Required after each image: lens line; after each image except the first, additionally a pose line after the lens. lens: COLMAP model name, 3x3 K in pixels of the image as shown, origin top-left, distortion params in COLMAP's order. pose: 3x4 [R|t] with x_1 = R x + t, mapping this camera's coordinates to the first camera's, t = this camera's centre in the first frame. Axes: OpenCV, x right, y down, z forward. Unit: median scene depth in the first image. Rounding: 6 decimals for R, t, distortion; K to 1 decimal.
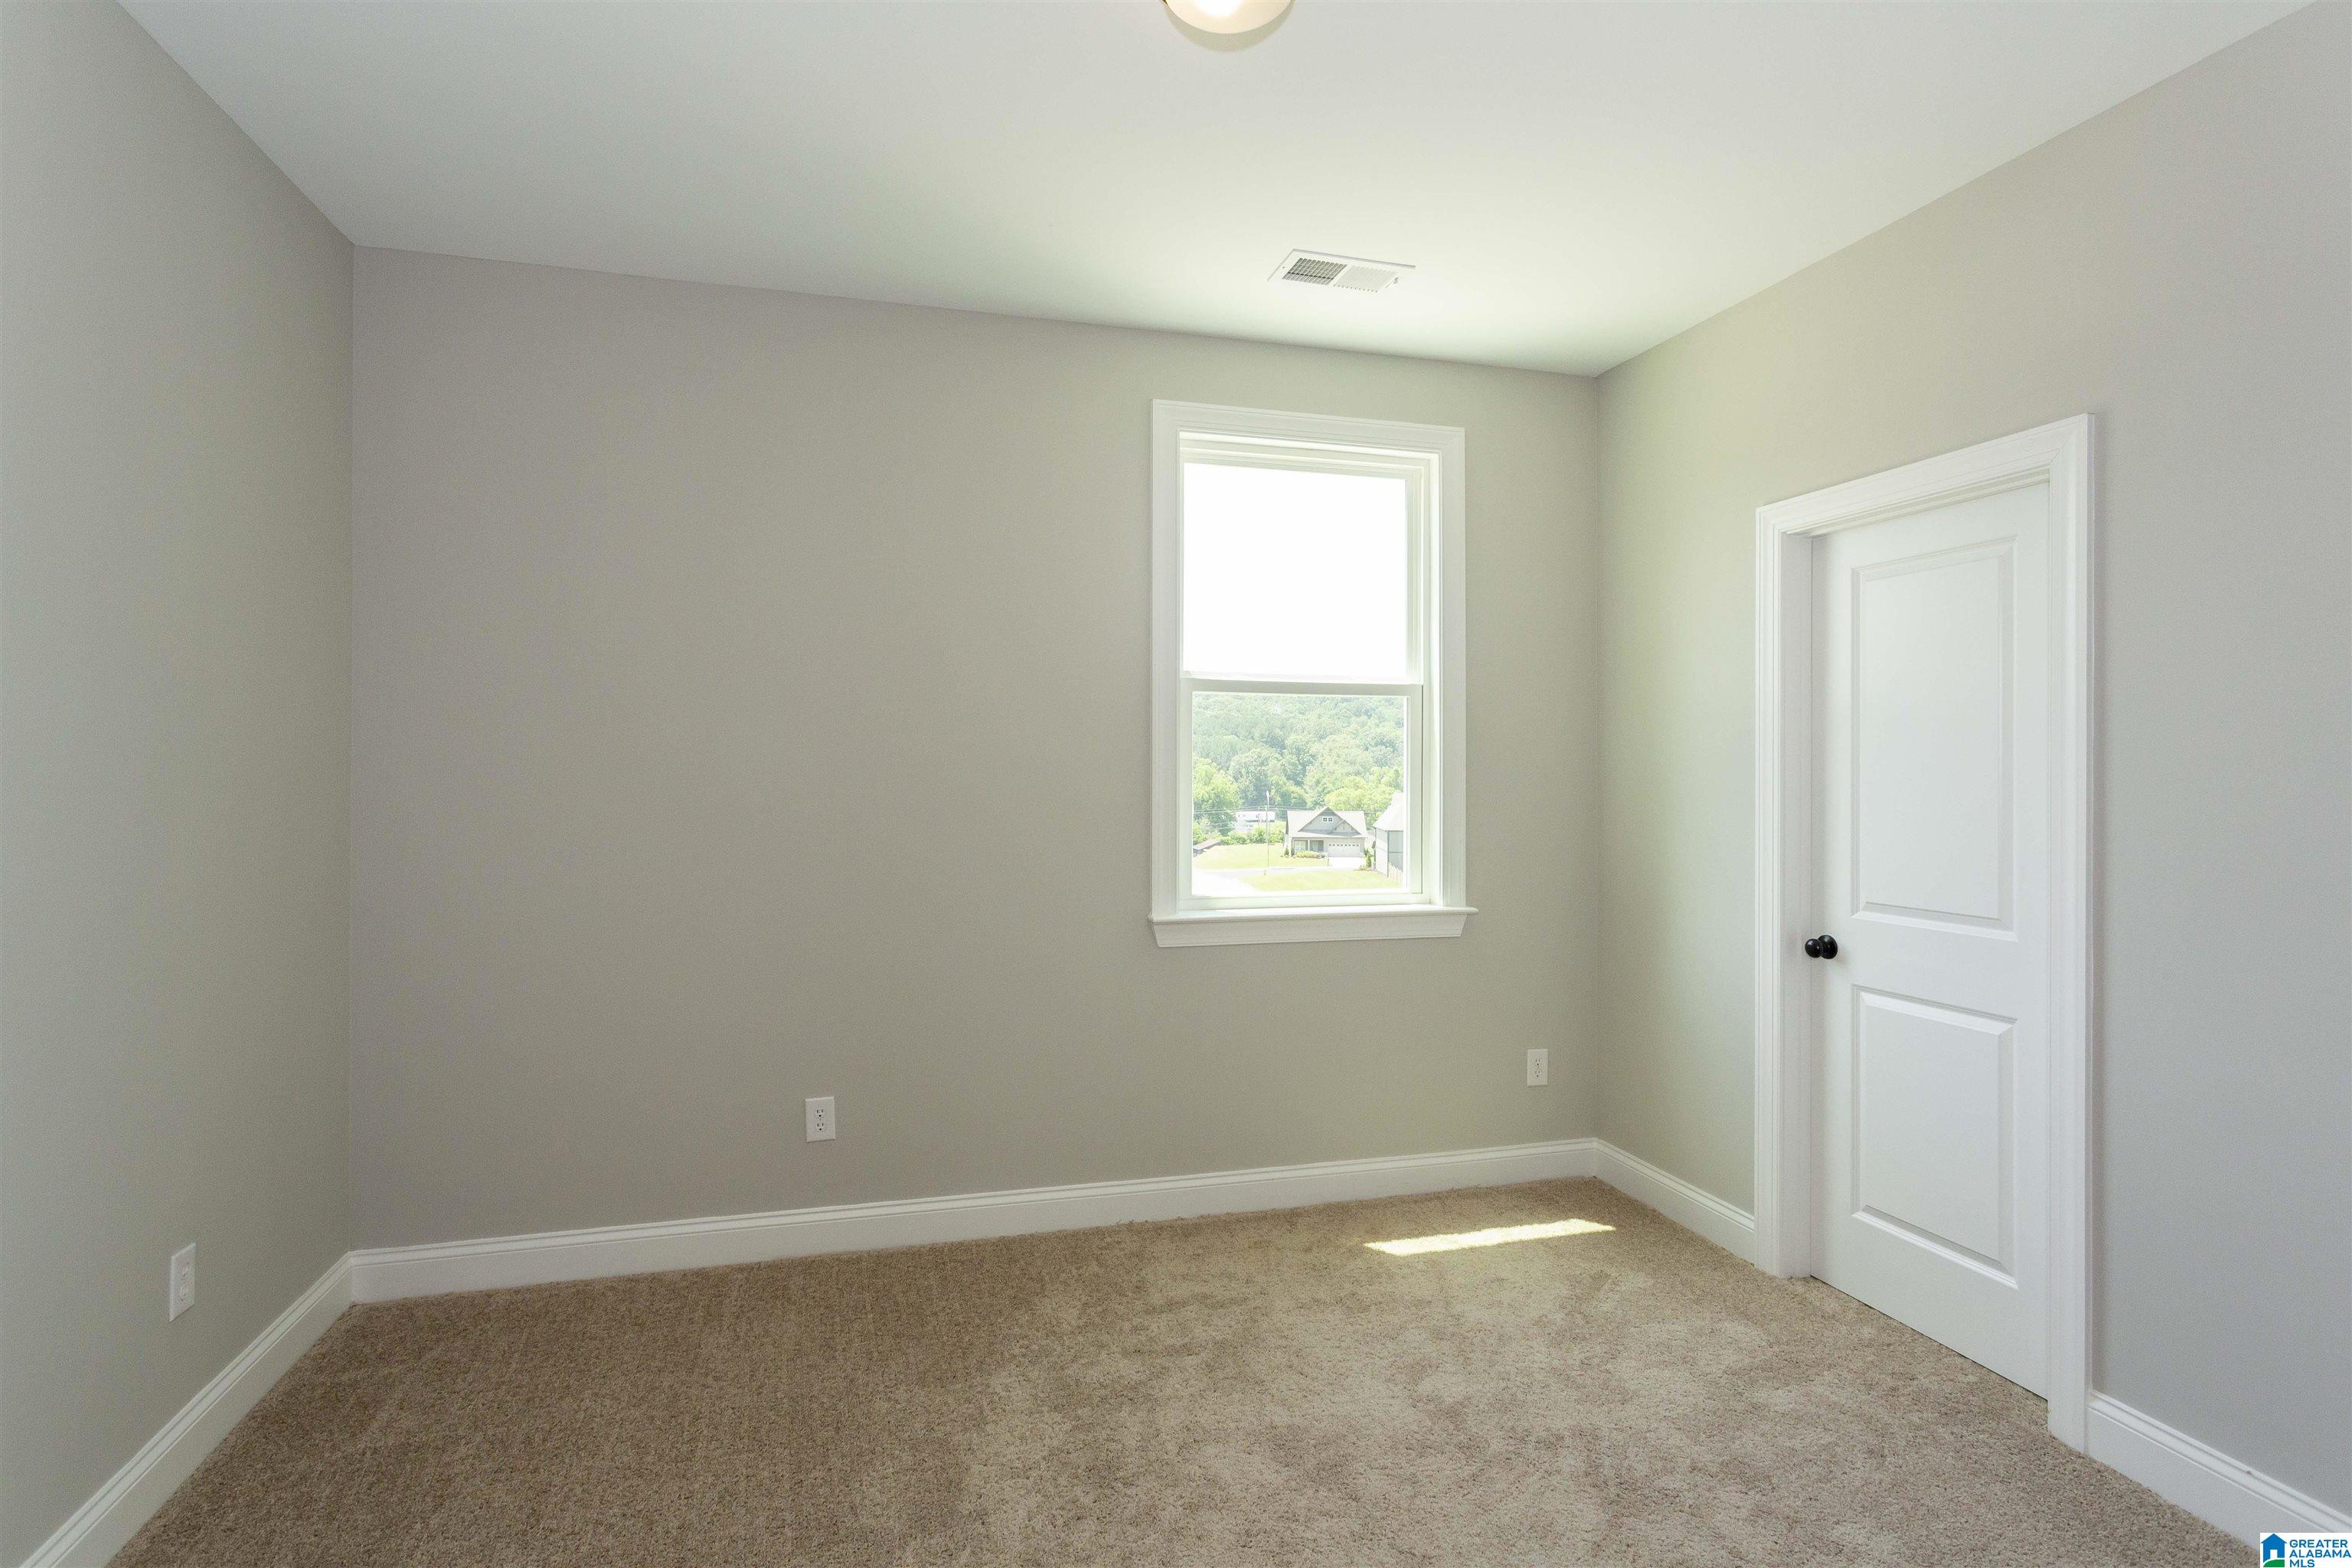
lens RADIAL K [[1147.2, 0, 1176.0], [0, 1147.2, 765.5], [0, 0, 1]] dist [0.001671, 0.000257]
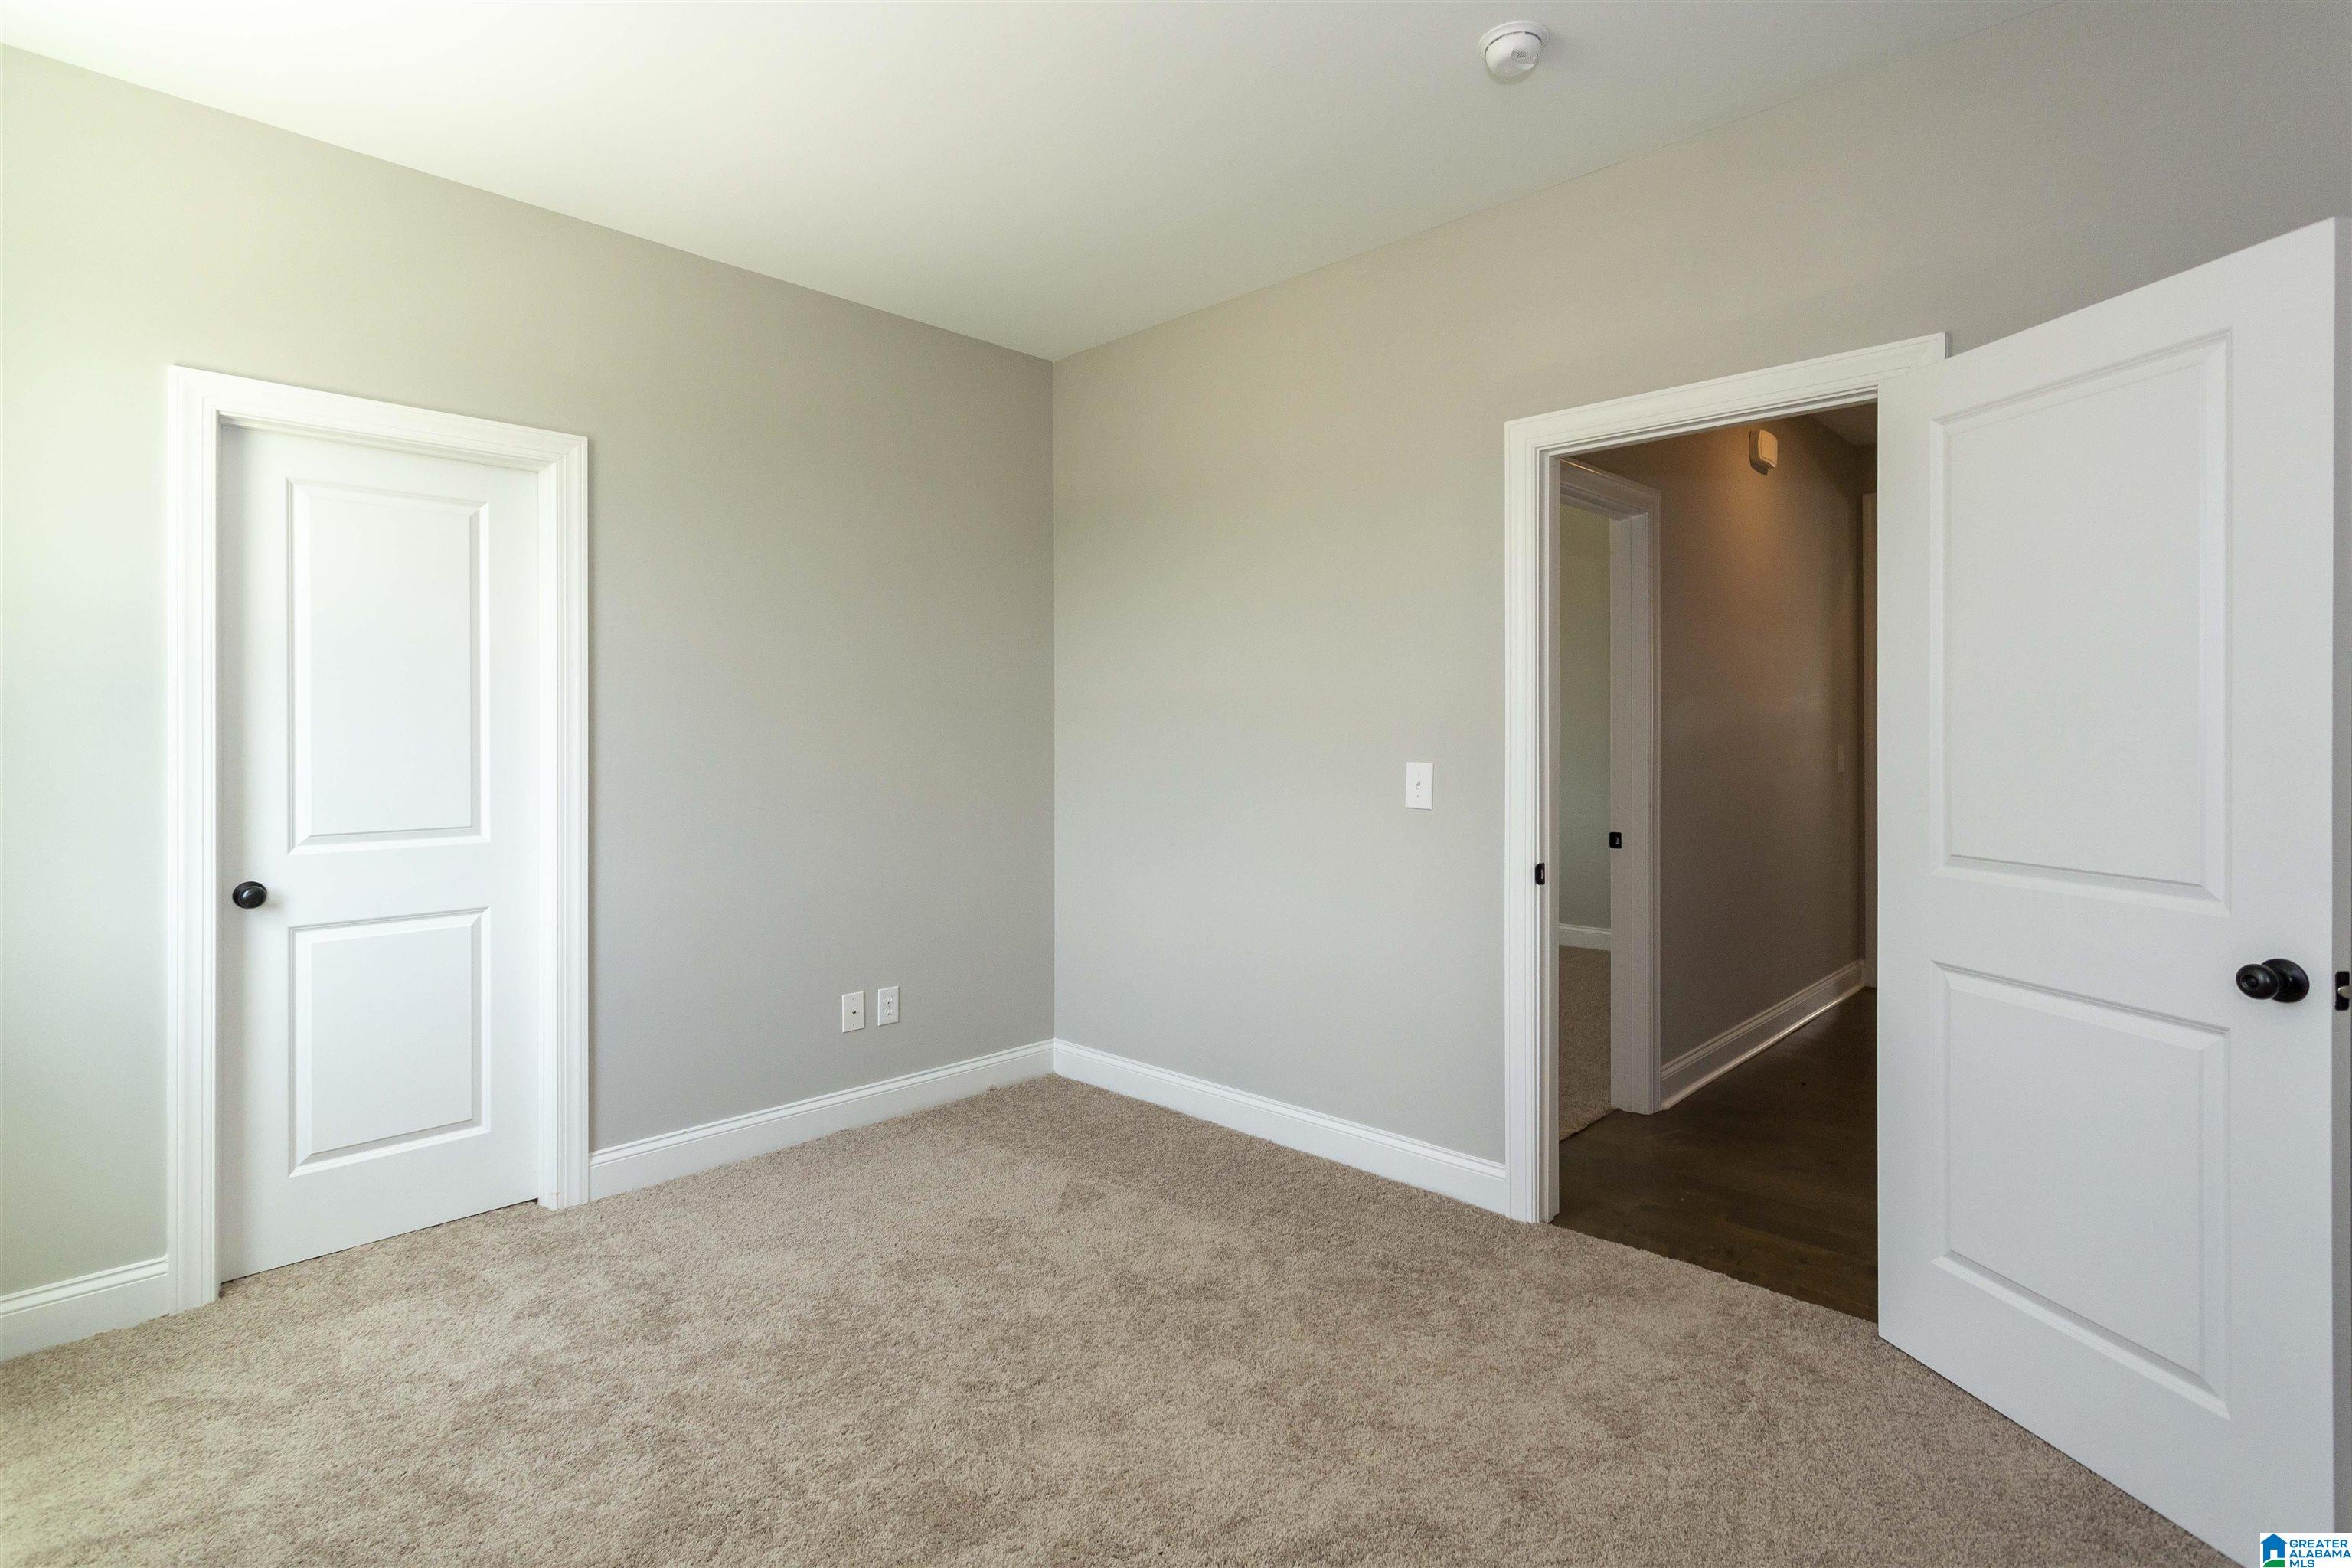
lens RADIAL K [[1150.4, 0, 1170.3], [0, 1150.4, 730.3], [0, 0, 1]] dist [-0.000095, -0.000110]
pose [[-0.512016, -0.004540, 0.858964, -0.574948], [-0.002603, 0.999990, 0.003733, 0.026051], [-0.858972, -0.000324, -0.512022, 0.871921]]
